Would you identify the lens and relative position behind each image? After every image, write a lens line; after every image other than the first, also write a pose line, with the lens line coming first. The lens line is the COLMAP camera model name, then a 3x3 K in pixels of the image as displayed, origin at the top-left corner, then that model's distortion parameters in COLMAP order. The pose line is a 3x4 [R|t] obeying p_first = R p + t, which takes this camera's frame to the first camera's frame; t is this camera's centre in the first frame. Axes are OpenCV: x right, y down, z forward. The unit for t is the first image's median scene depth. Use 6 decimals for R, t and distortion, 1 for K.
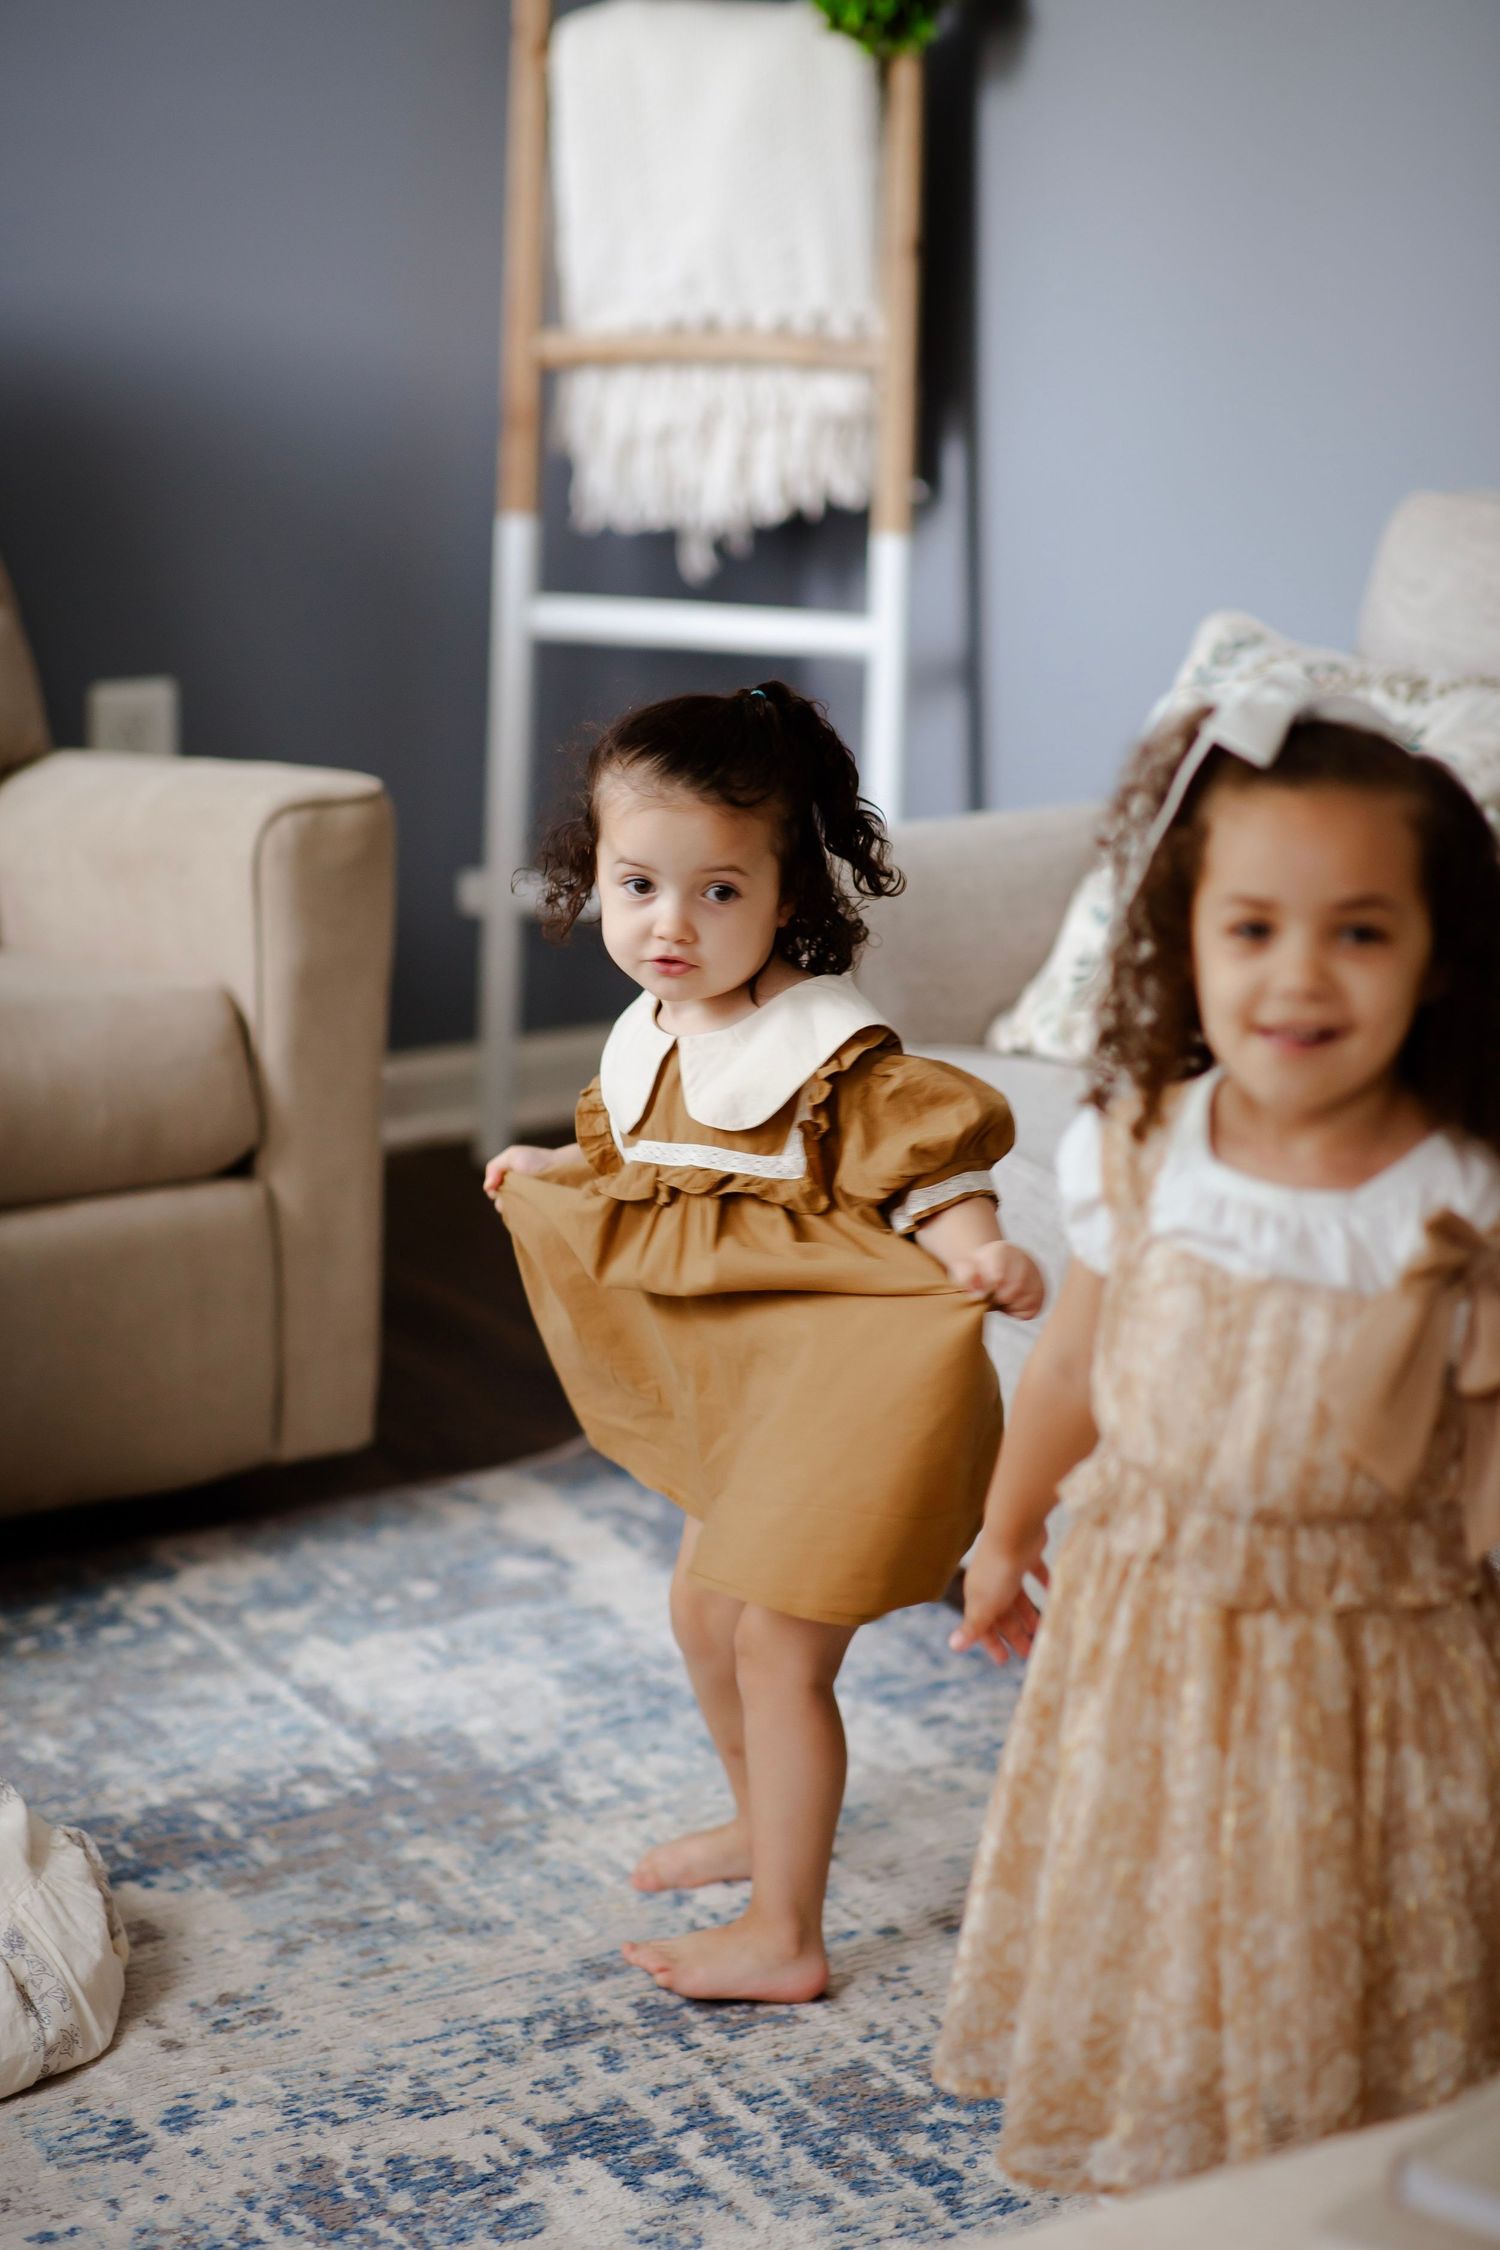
lens RADIAL K [[5562.6, 0, 750.0], [0, 5562.6, 1125.0], [0, 0, 1]] dist [0.267926, -0.699197]
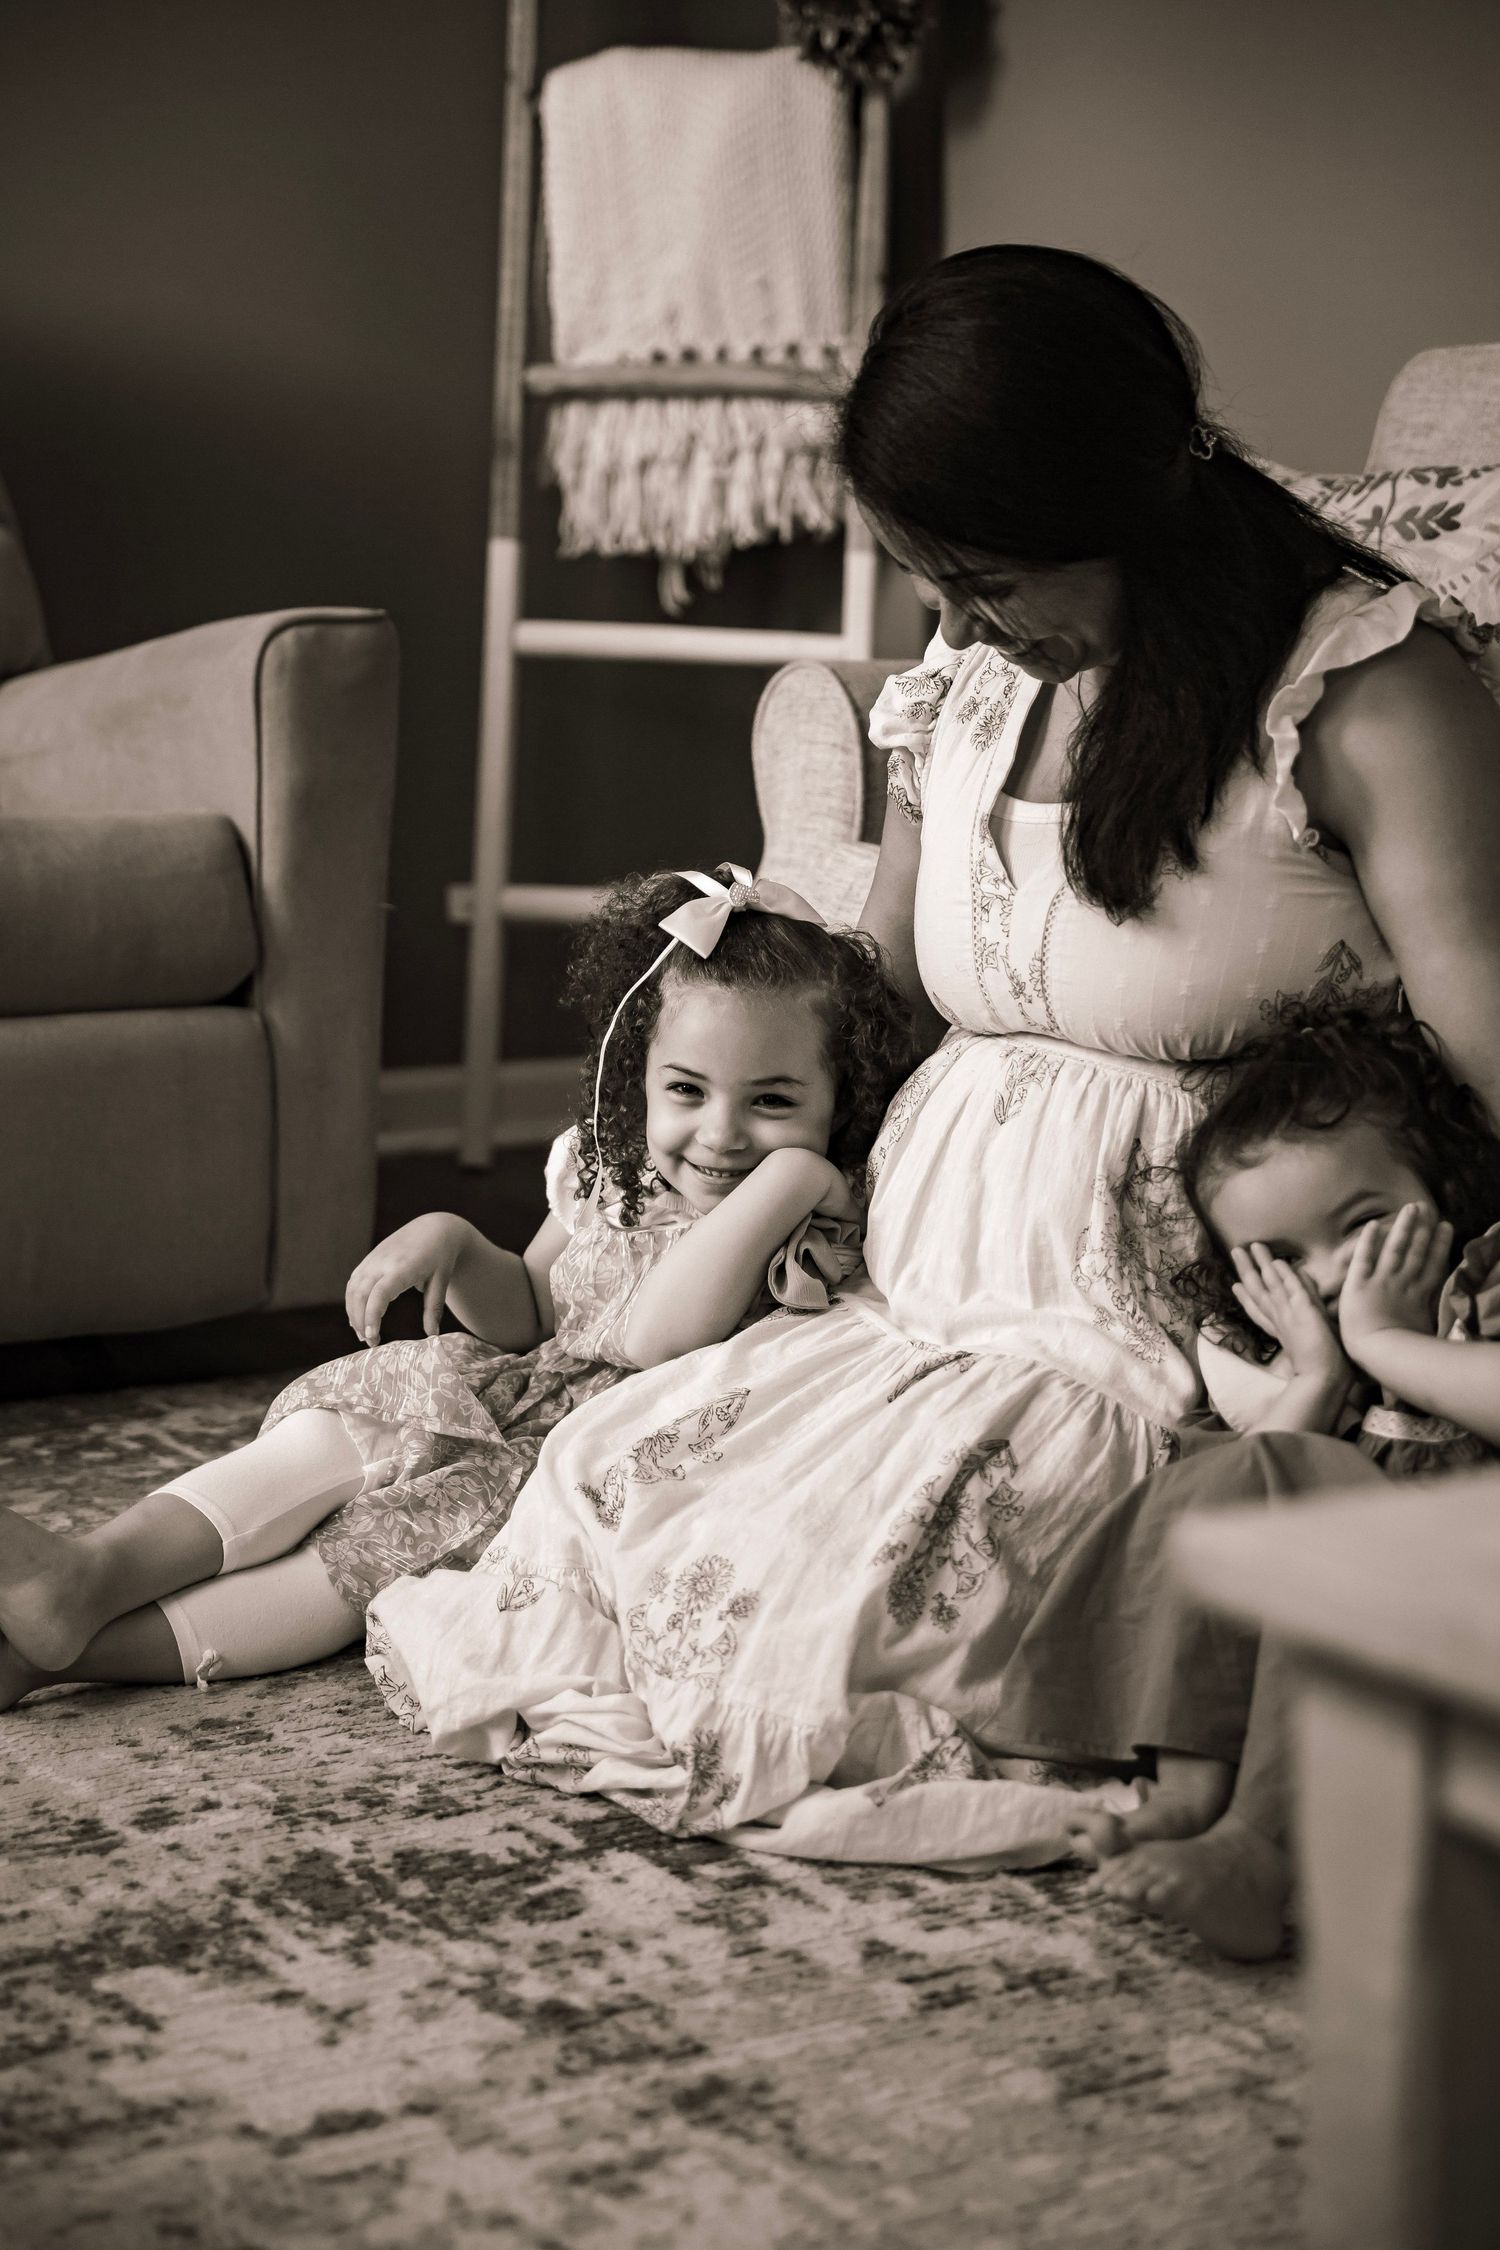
lens RADIAL K [[4201.3, 0, 750.0], [0, 4201.3, 1125.0], [0, 0, 1]] dist [0.183115, 0.204406]
pose [[0.999474, 0.004274, 0.032144, -0.030166], [-0.000139, 0.991833, -0.127545, 0.149967], [-0.032427, 0.127473, 0.991312, 0.324540]]
